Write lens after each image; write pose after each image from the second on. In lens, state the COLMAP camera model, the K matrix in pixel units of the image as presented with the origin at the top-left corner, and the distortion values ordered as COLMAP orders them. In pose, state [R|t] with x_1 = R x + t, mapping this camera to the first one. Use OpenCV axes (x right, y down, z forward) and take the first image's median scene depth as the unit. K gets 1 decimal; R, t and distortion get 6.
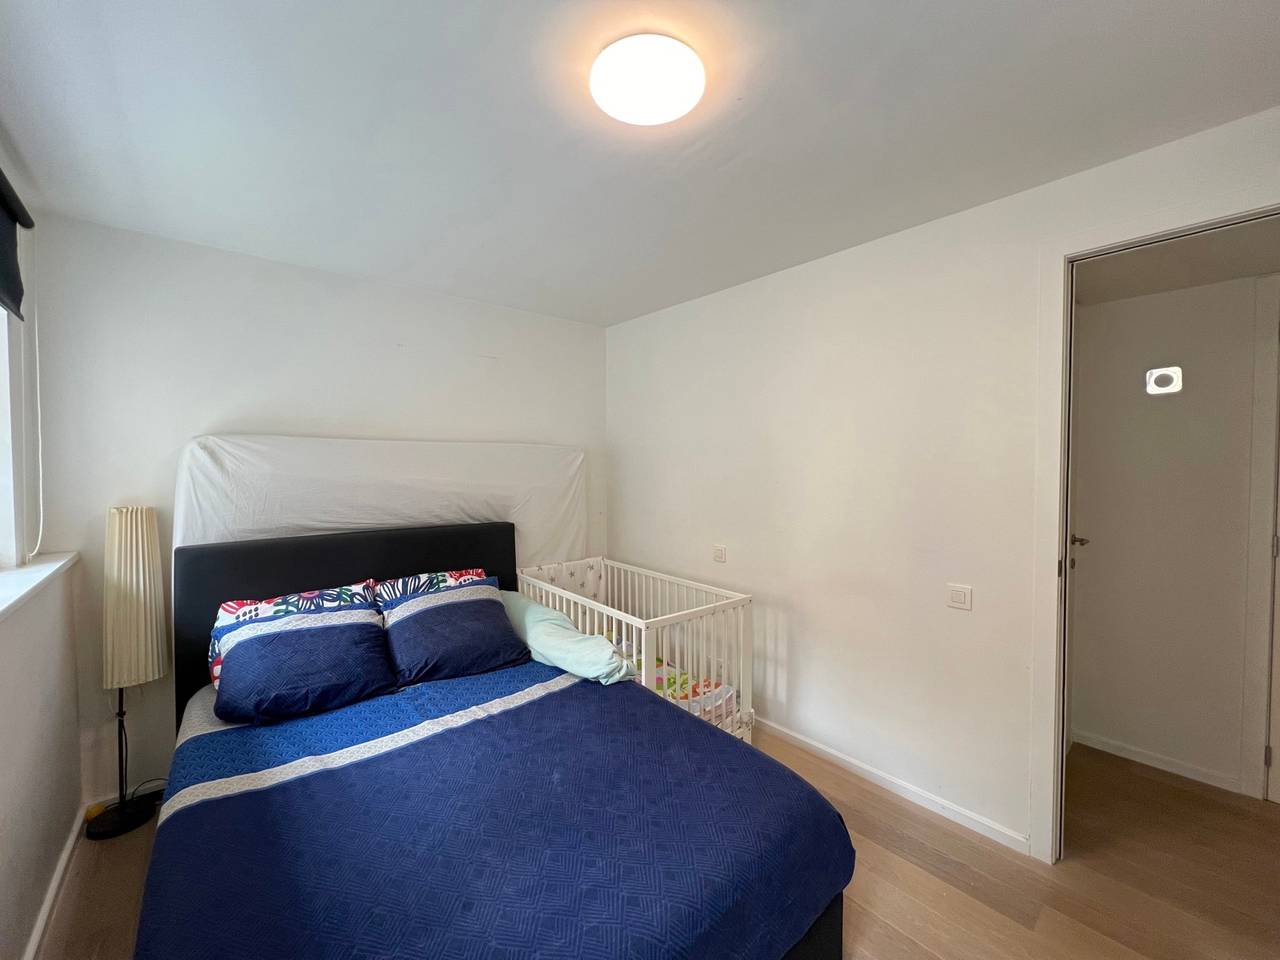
lens RADIAL K [[515.9, 0, 638.7], [0, 515.9, 473.5], [0, 0, 1]] dist [-0.005710, 0.000719]
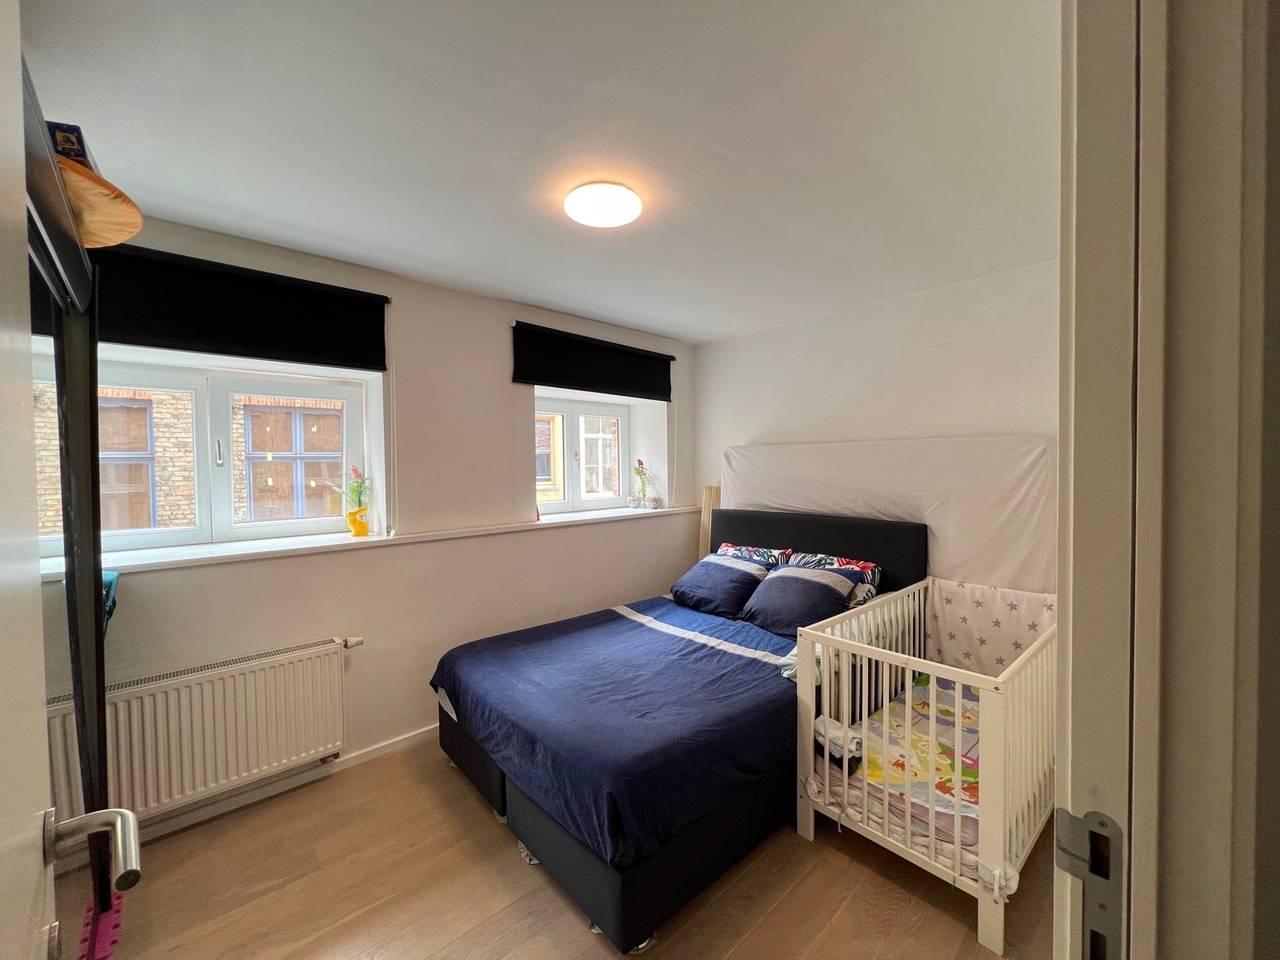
lens RADIAL K [[515.9, 0, 641.4], [0, 515.9, 480.1], [0, 0, 1]] dist [-0.005710, 0.000719]
pose [[0.017682, 0.025676, -0.999514, 0.835444], [-0.006716, 0.999651, 0.025561, -0.006009], [0.999821, 0.006260, 0.017848, 0.610321]]
